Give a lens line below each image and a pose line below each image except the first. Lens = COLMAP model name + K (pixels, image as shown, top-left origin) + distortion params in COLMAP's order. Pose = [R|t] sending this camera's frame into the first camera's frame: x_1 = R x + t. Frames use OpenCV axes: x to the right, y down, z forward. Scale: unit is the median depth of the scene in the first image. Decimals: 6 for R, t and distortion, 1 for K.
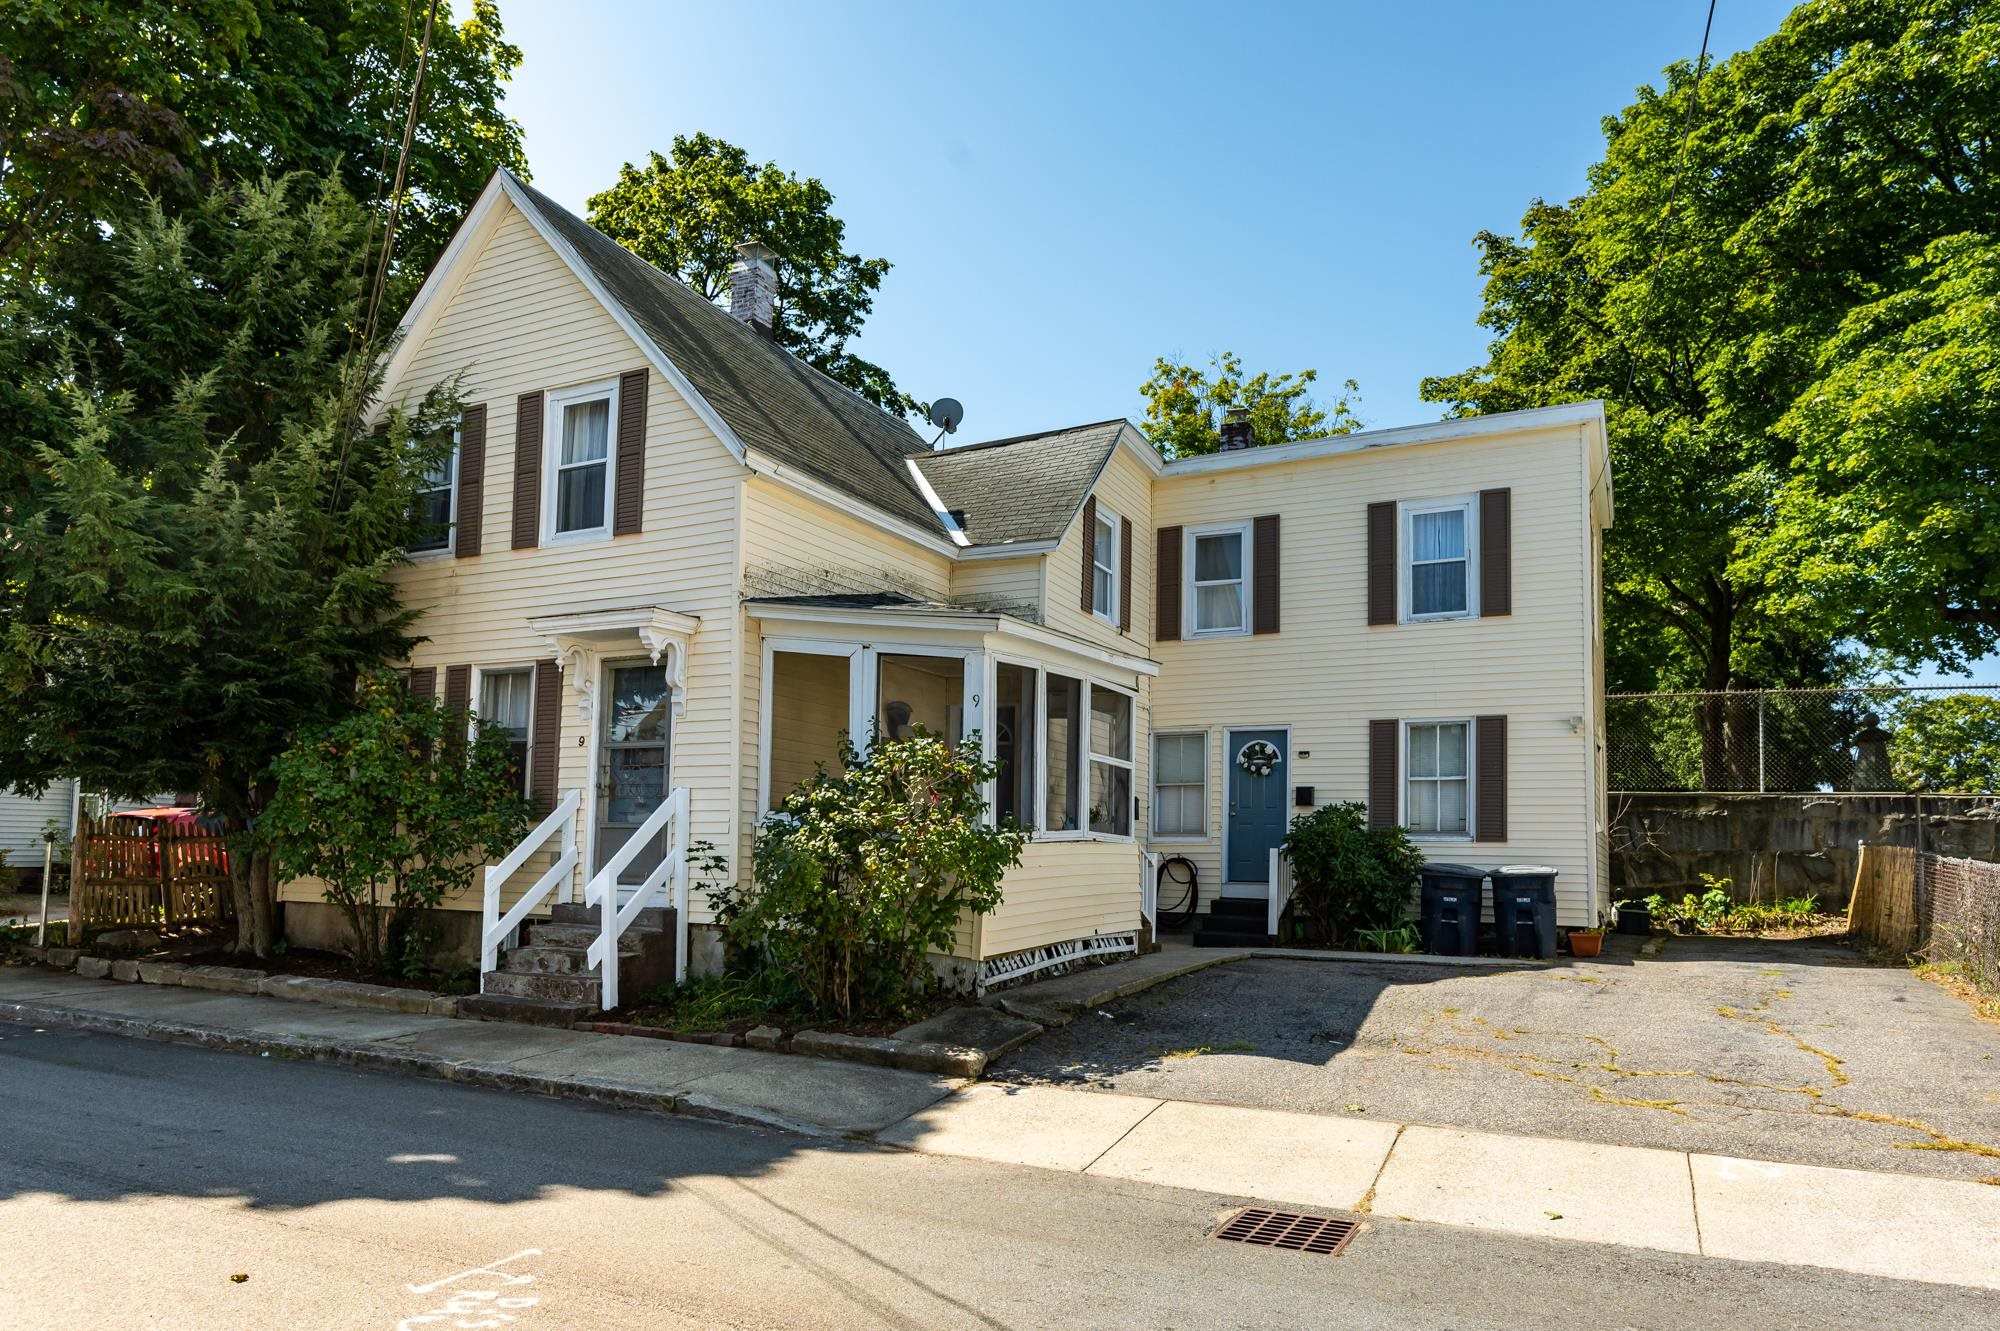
lens RADIAL K [[1217.8, 0, 994.9], [0, 1217.8, 797.8], [0, 0, 1]] dist [-0.020485, 0.003434]
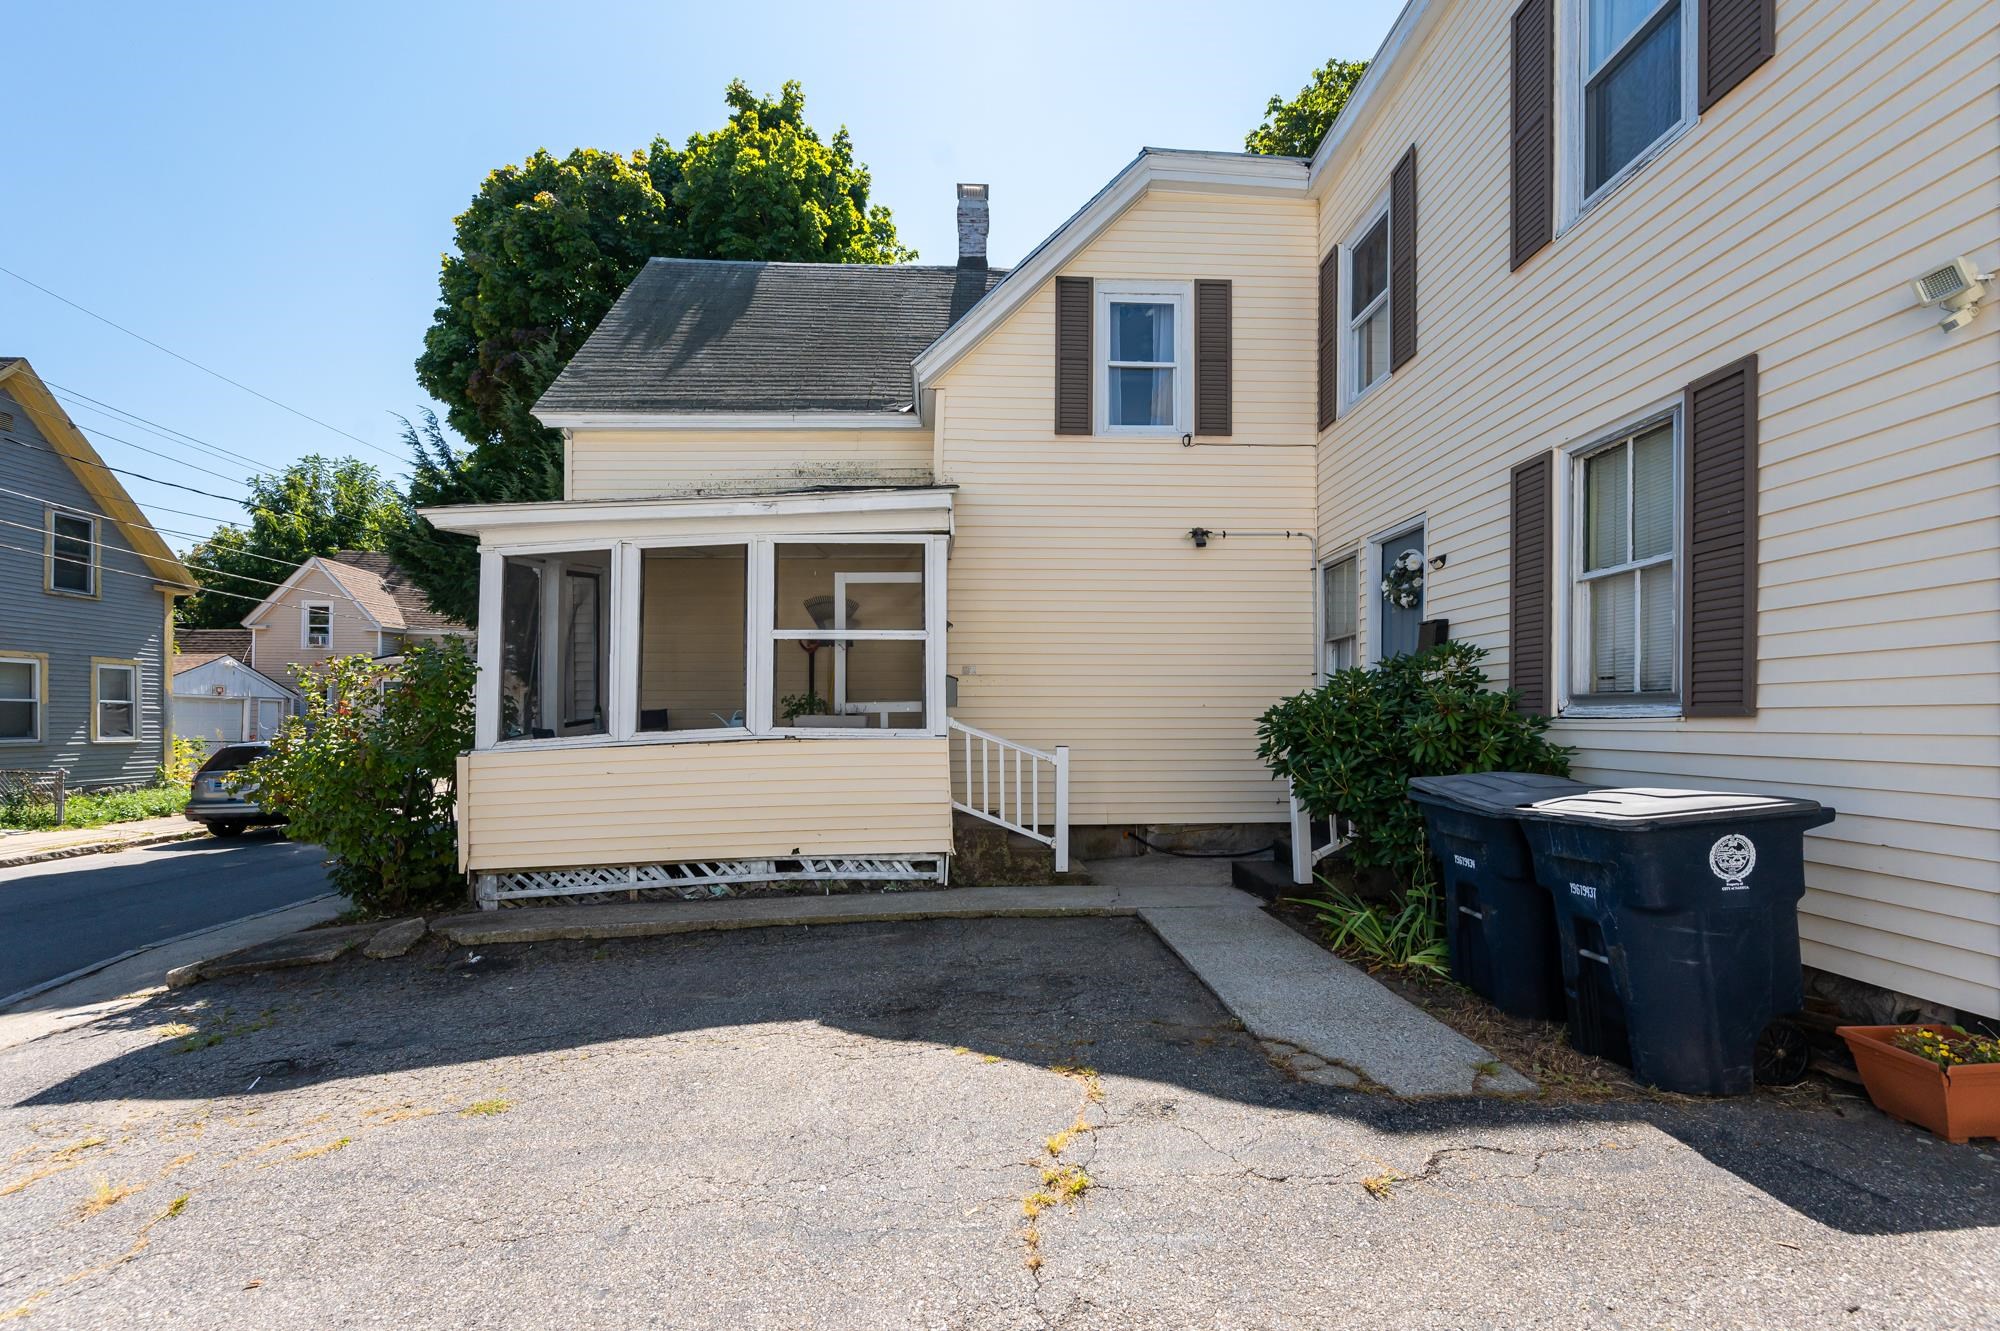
lens RADIAL K [[844.9, 0, 1002.9], [0, 844.9, 717.1], [0, 0, 1]] dist [-0.001895, 0.000114]
pose [[0.503490, -0.026266, -0.863602, 0.493075], [0.061999, 0.998059, 0.005790, 0.020475], [0.861774, -0.056458, 0.504141, 0.649159]]
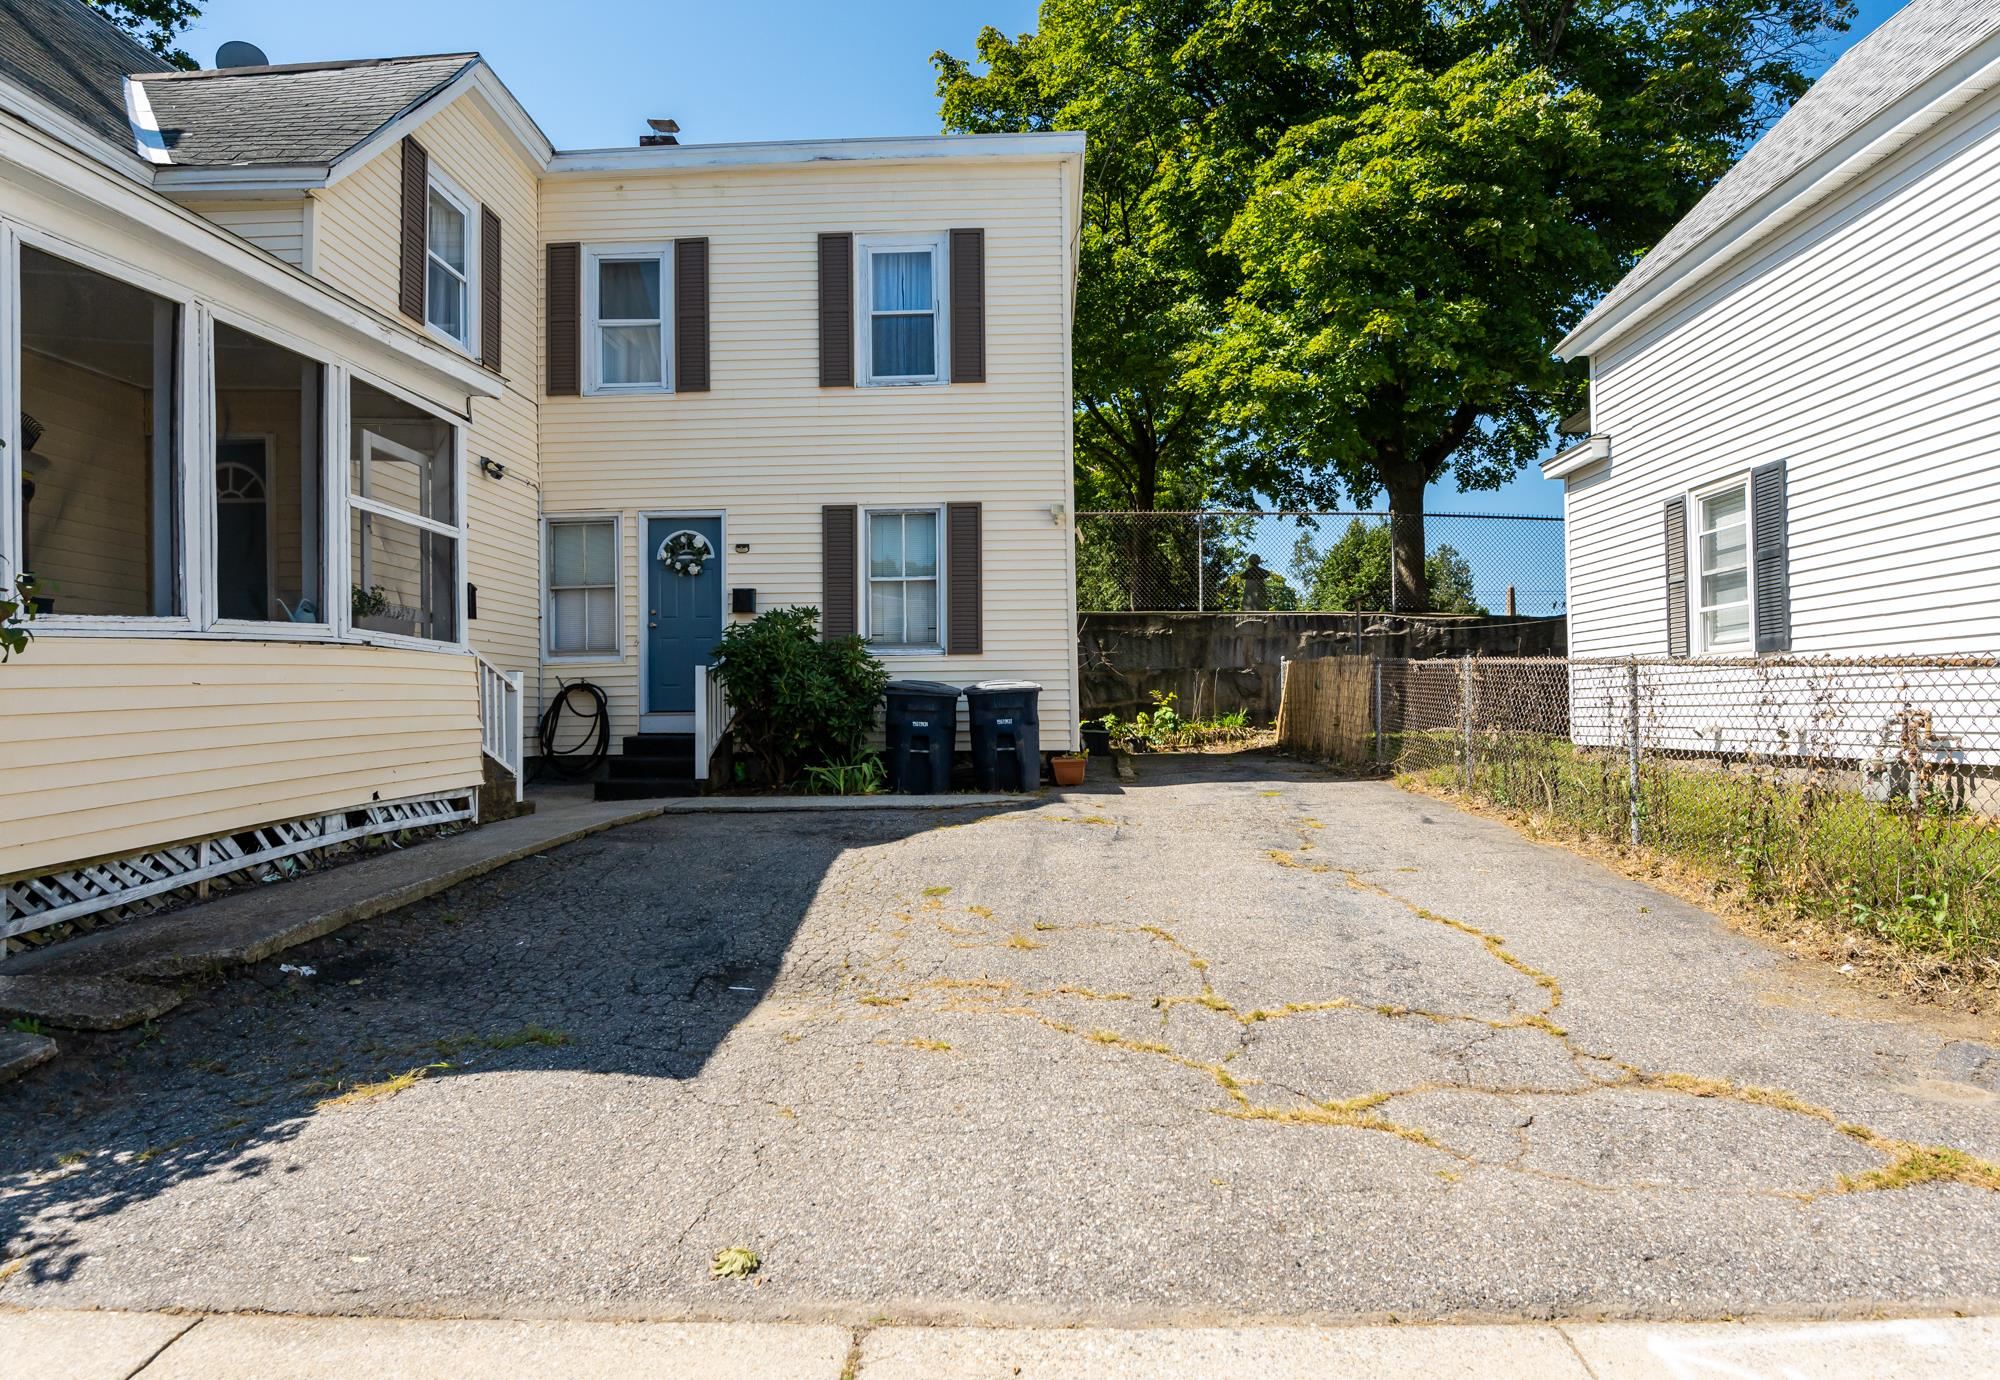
lens RADIAL K [[1073.3, 0, 992.3], [0, 1073.3, 702.2], [0, 0, 1]] dist [-0.025597, -0.000625]
pose [[0.905121, -0.026990, 0.424296, 0.105999], [0.005032, 0.998593, 0.052787, 0.028986], [-0.425124, -0.045644, 0.903984, 0.306334]]
